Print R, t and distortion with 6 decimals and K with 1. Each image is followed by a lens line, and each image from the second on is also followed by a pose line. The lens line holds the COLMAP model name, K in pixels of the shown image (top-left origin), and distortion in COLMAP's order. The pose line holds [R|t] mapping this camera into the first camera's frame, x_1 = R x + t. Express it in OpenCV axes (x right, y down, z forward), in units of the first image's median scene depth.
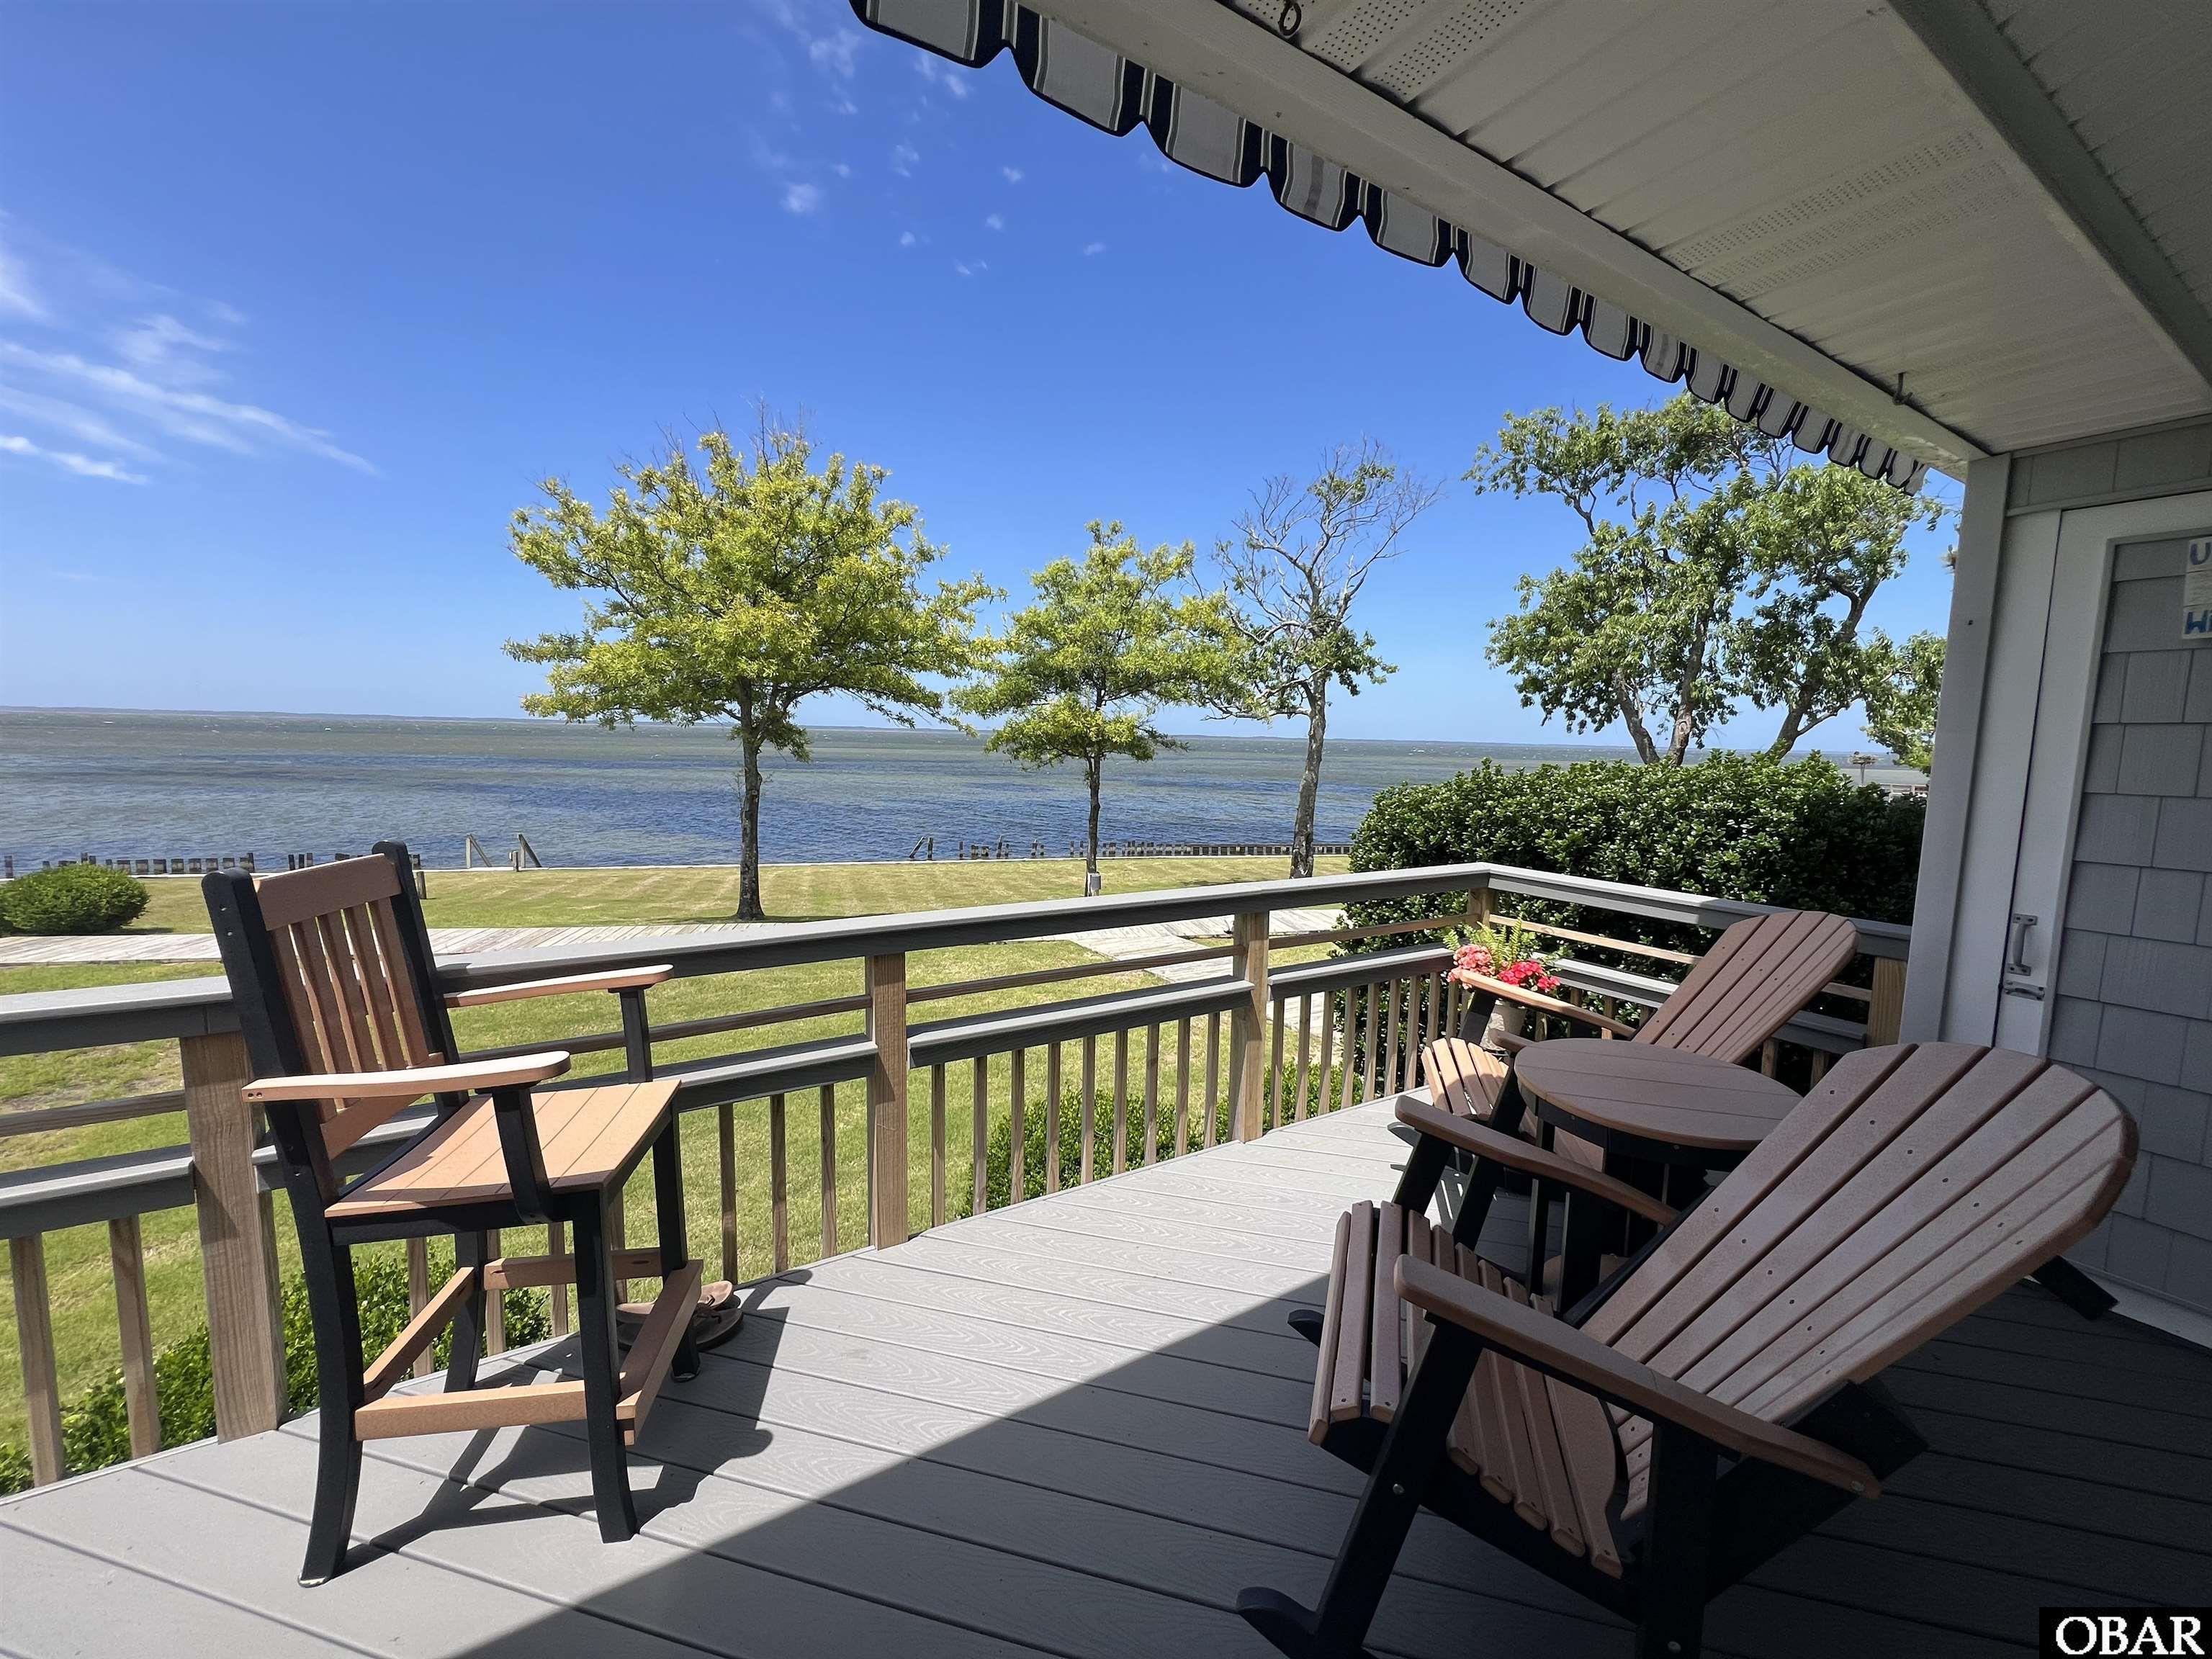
lens RADIAL K [[875.4, 0, 1106.0], [0, 875.4, 825.7], [0, 0, 1]] dist [-0.010241, 0.003875]
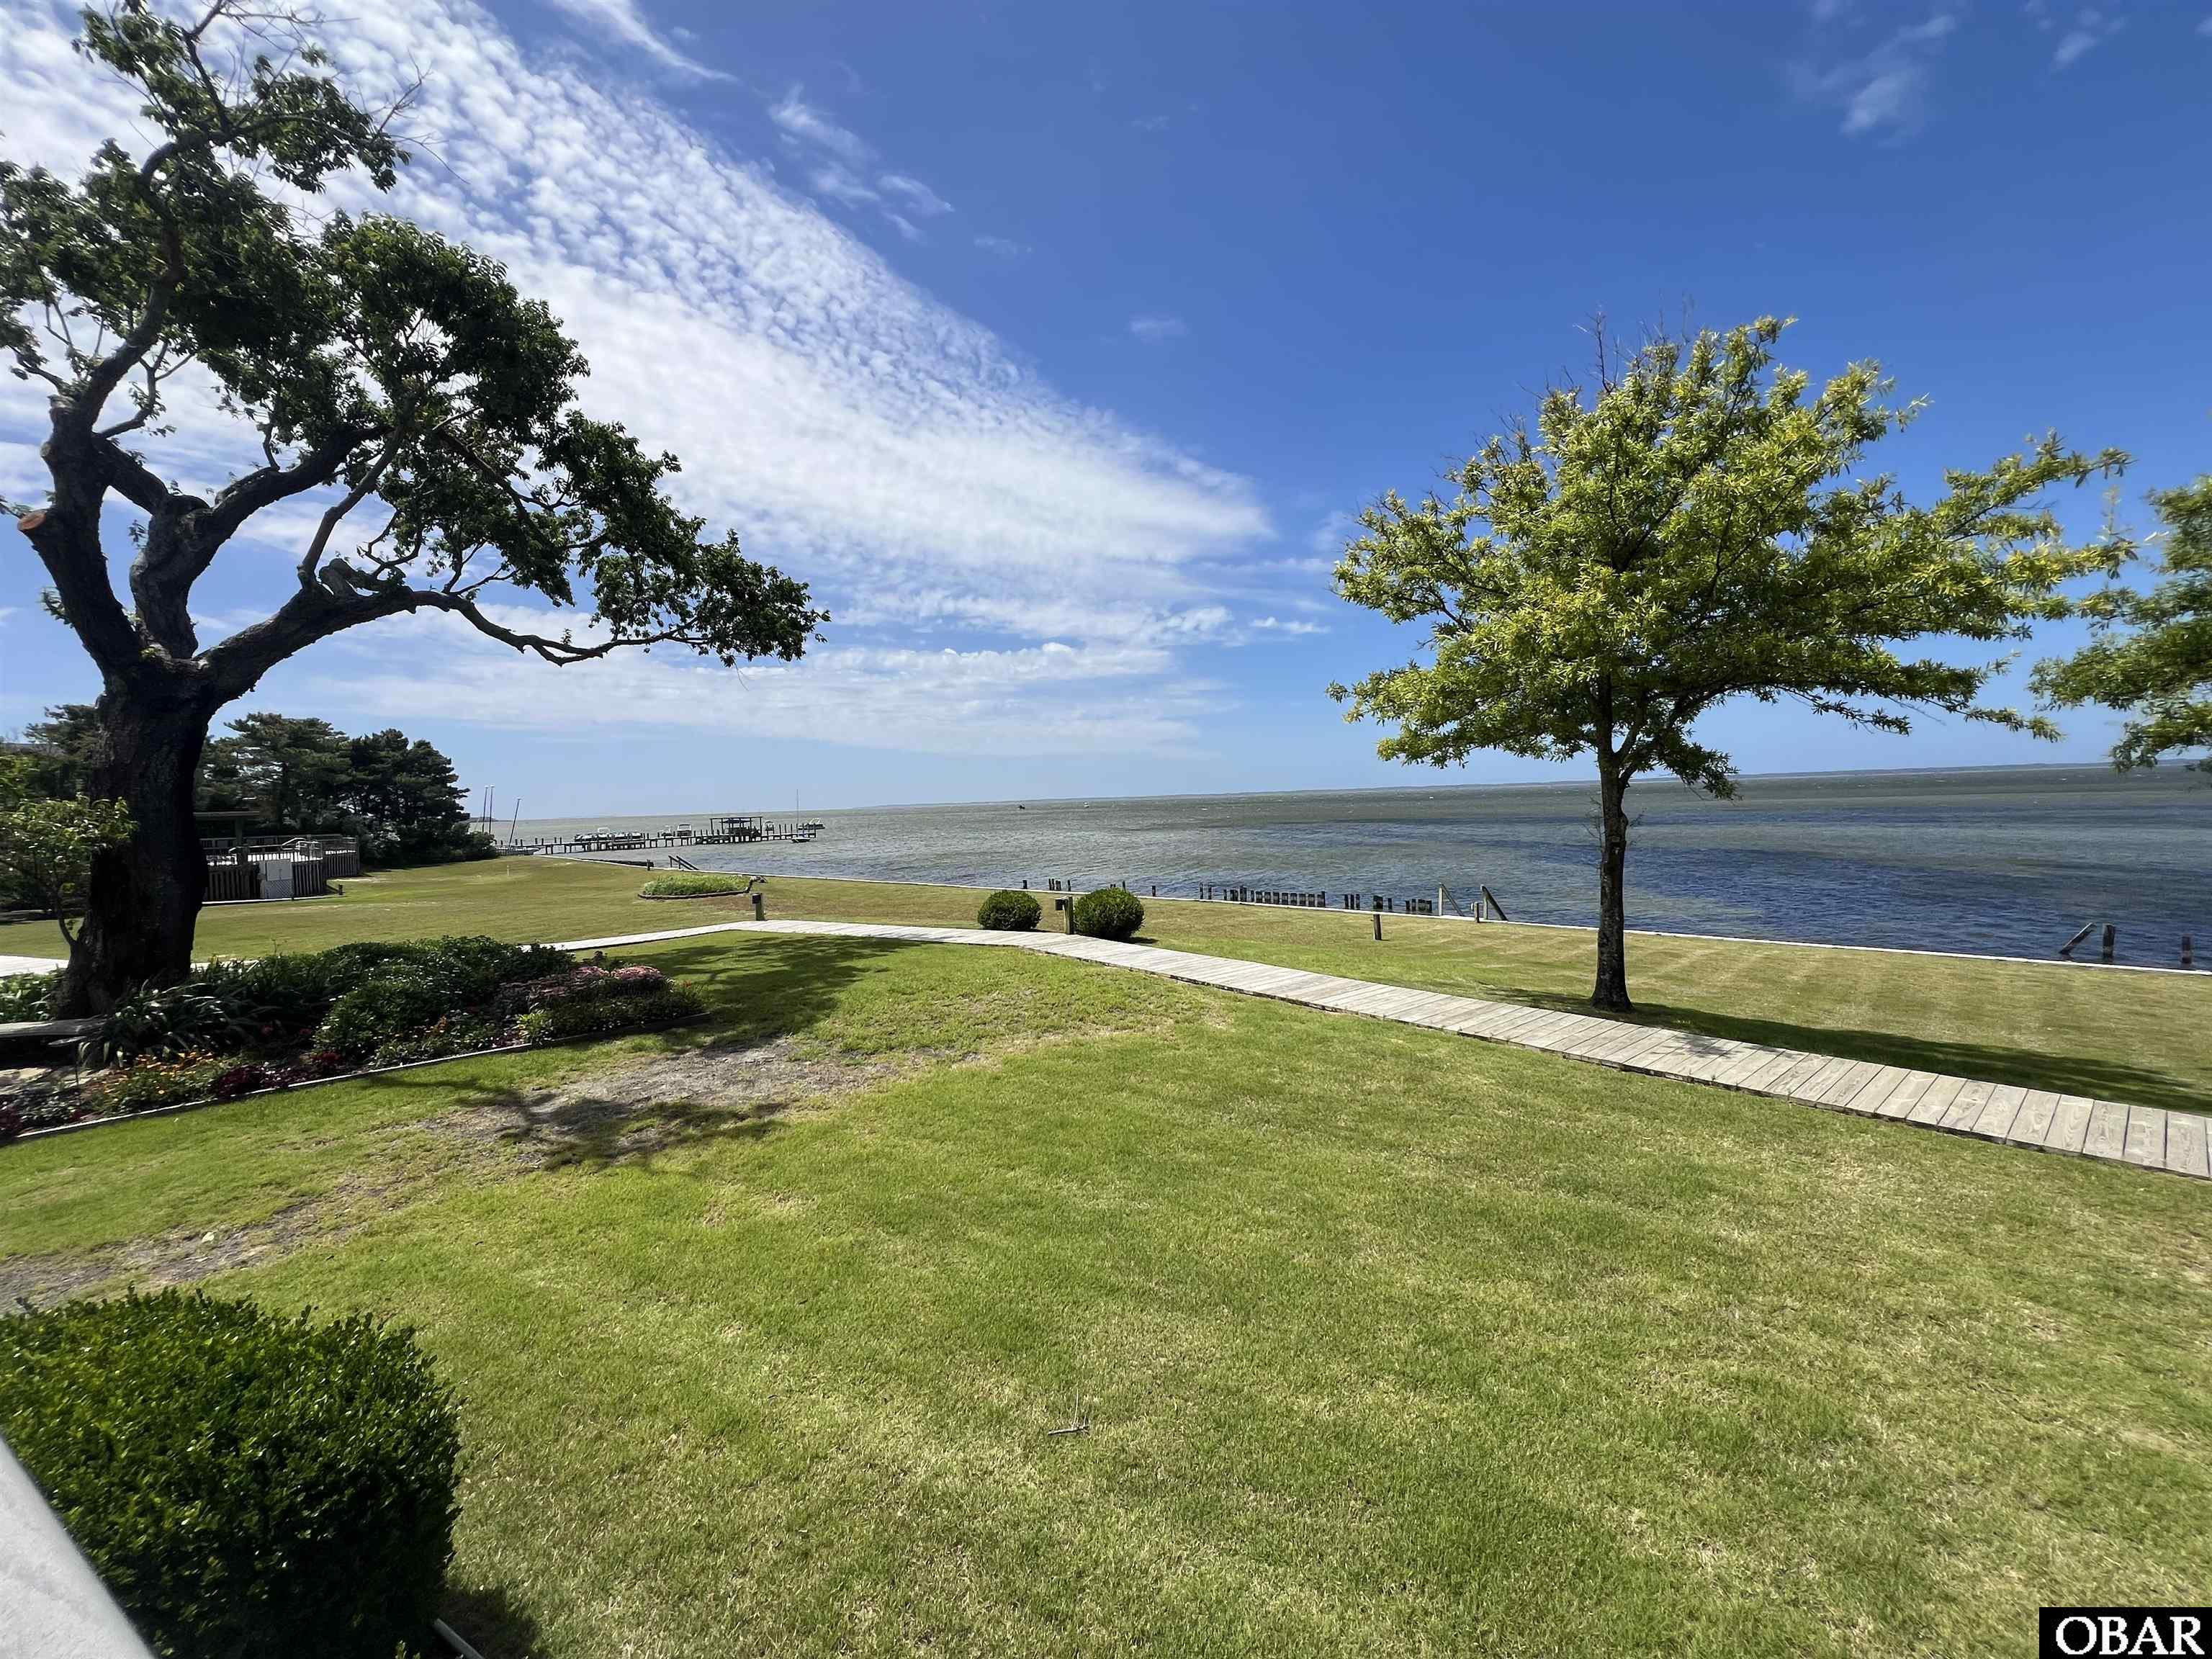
lens RADIAL K [[875.4, 0, 1106.0], [0, 875.4, 825.7], [0, 0, 1]] dist [-0.010241, 0.003875]
pose [[0.476348, -0.012164, -0.879173, 0.048113], [-0.041799, 0.998461, -0.036462, -0.003538], [0.878263, 0.054117, 0.475106, 0.251946]]
